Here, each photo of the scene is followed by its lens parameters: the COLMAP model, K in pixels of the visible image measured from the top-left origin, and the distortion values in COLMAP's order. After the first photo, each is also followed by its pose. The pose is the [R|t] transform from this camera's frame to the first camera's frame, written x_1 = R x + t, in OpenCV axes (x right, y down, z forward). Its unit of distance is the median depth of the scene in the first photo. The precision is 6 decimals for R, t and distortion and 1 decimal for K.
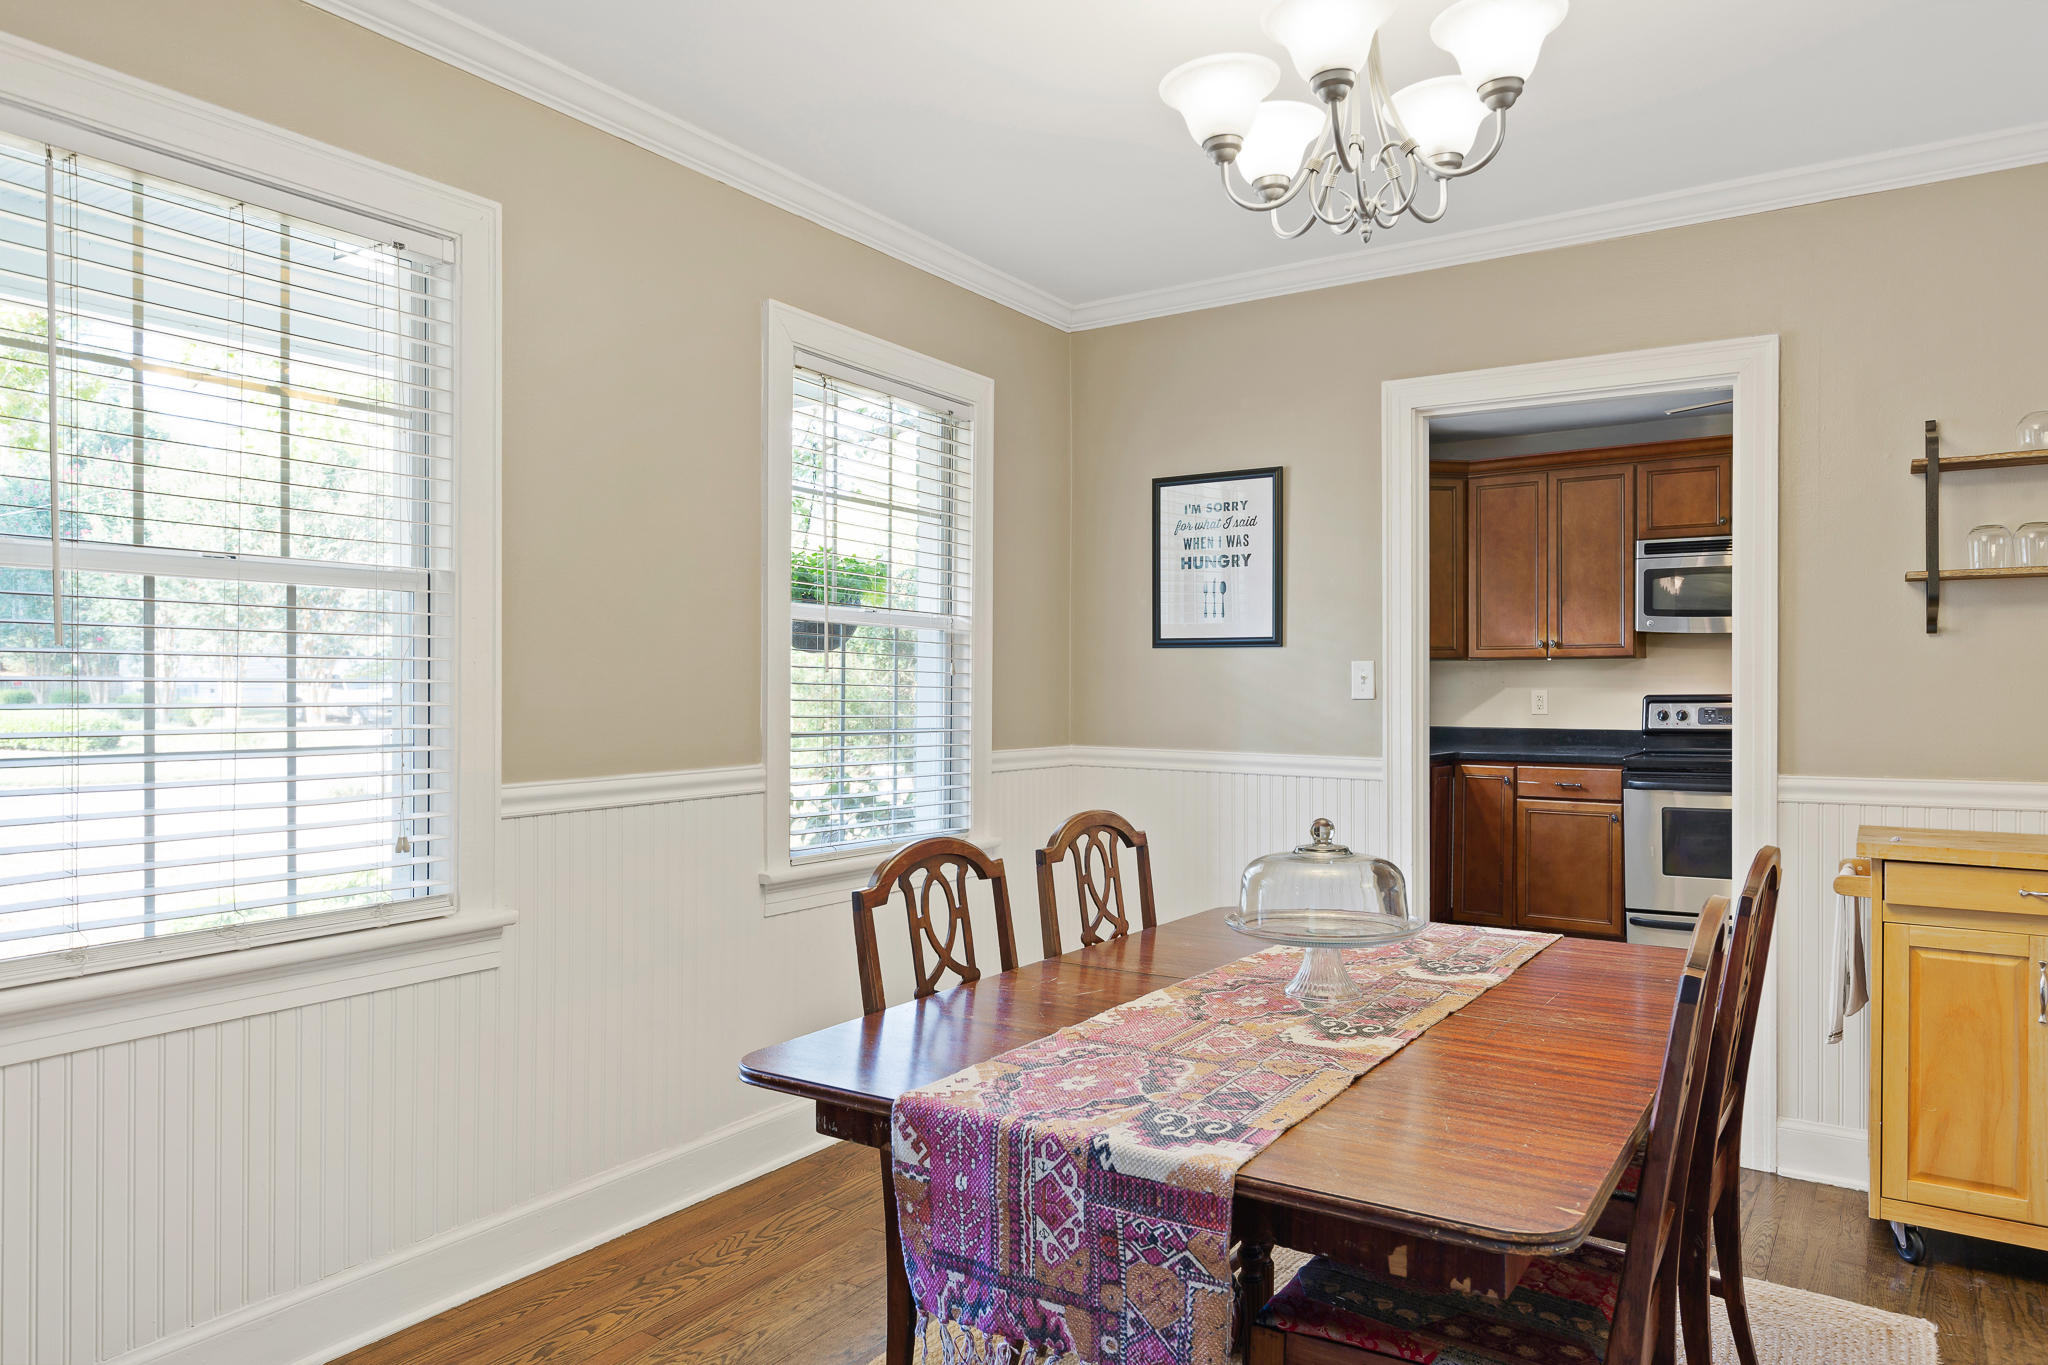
lens RADIAL K [[1371.1, 0, 985.0], [0, 1371.1, 693.8], [0, 0, 1]] dist [0.010920, 0.010661]
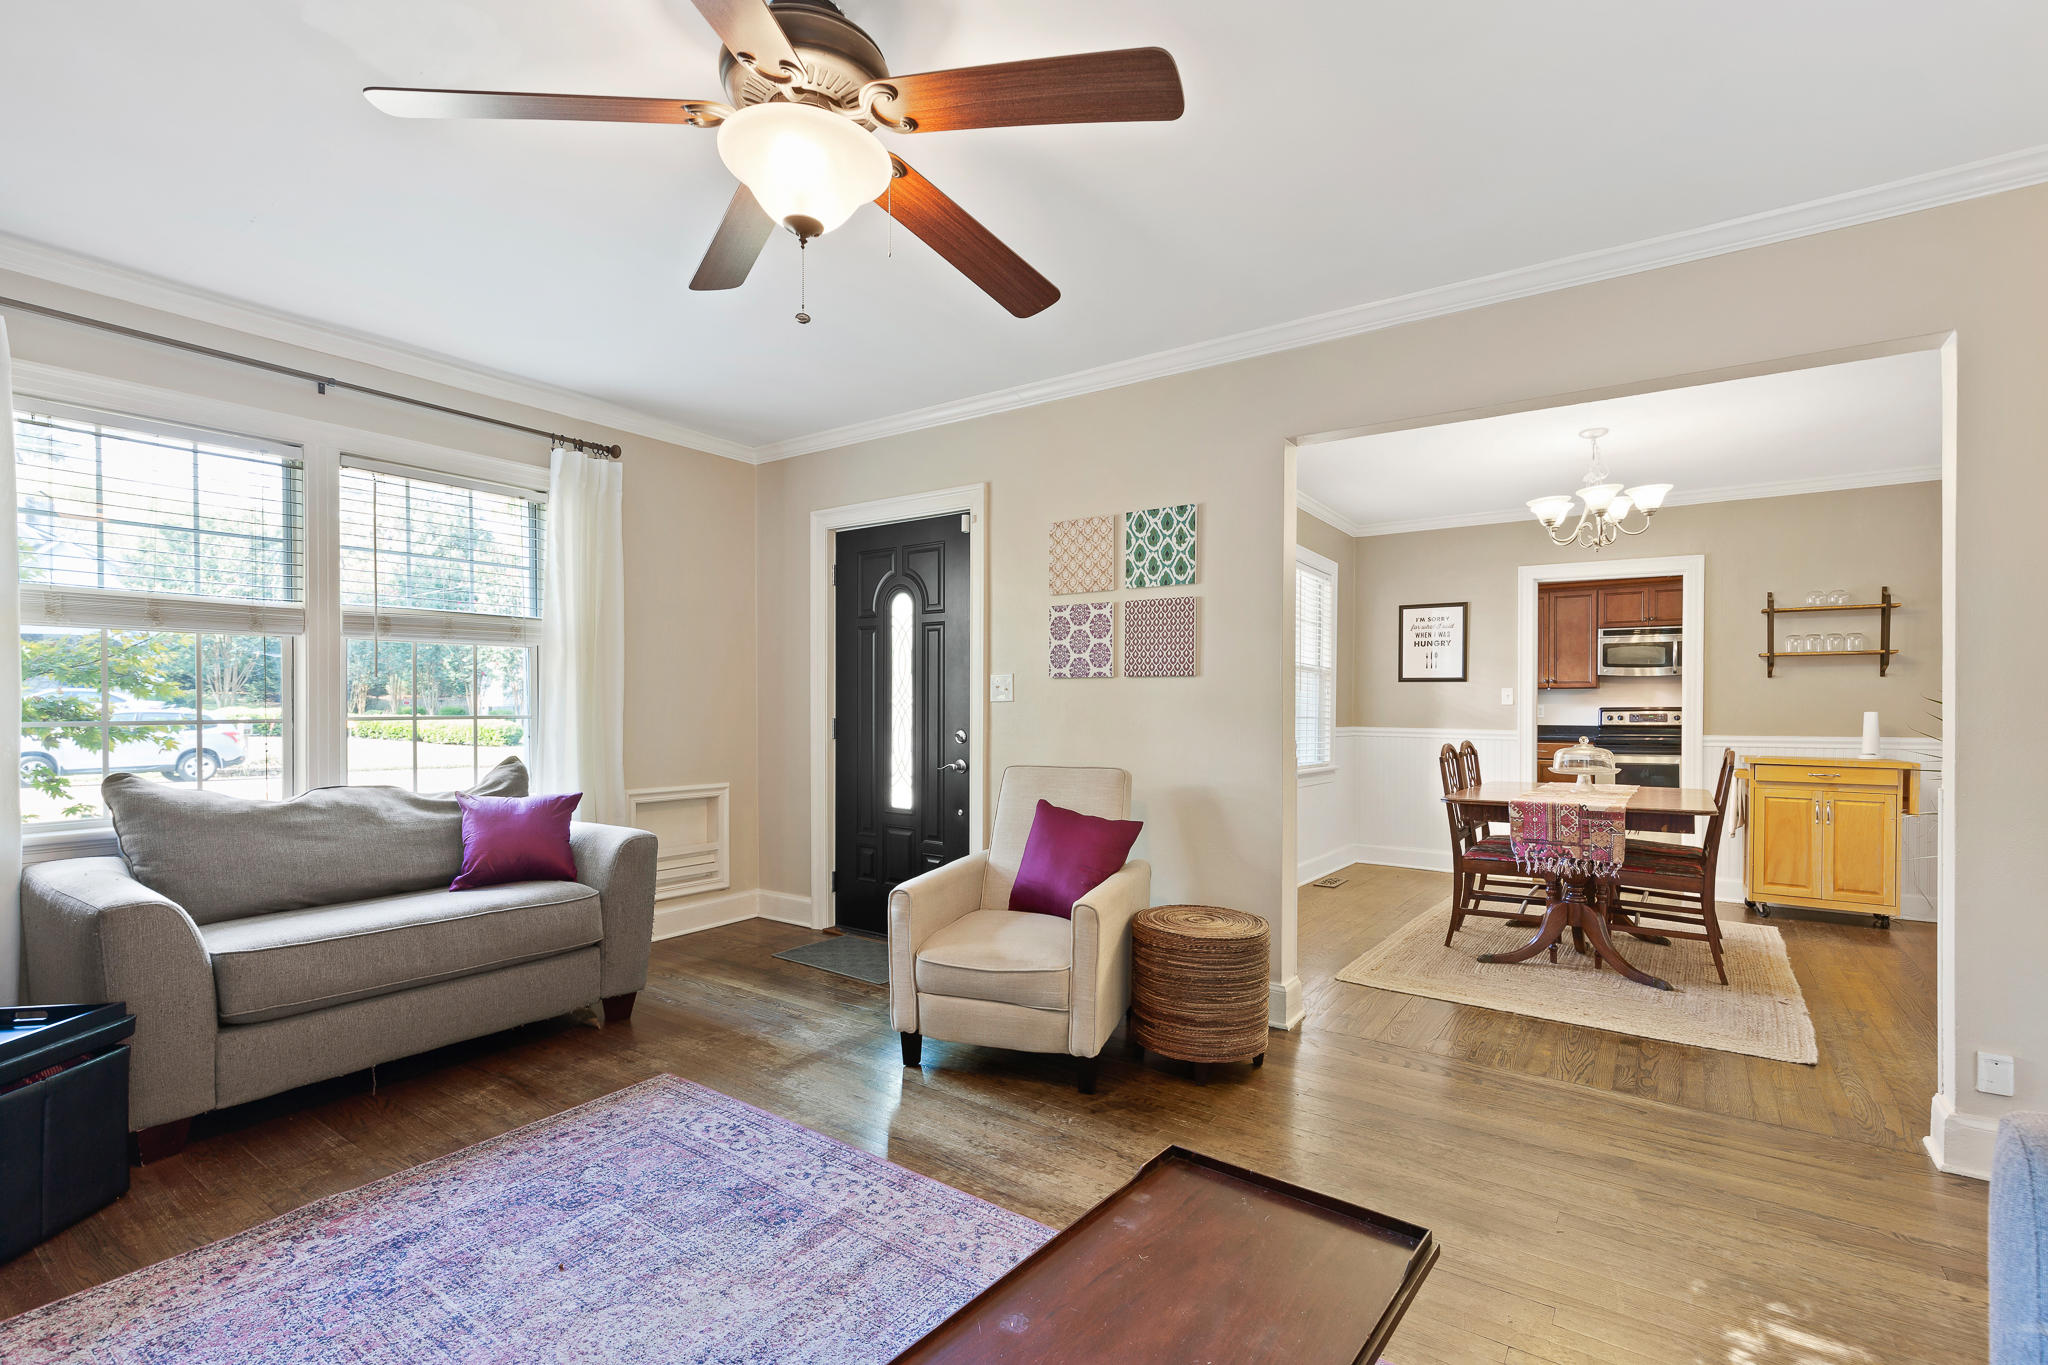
lens RADIAL K [[949.7, 0, 1002.5], [0, 949.7, 706.3], [0, 0, 1]] dist [0.009067, -0.003566]
pose [[0.999057, 0.004946, -0.043132, -0.461136], [-0.005285, 0.999956, -0.007755, 0.021376], [0.043092, 0.007976, 0.999039, -0.575139]]
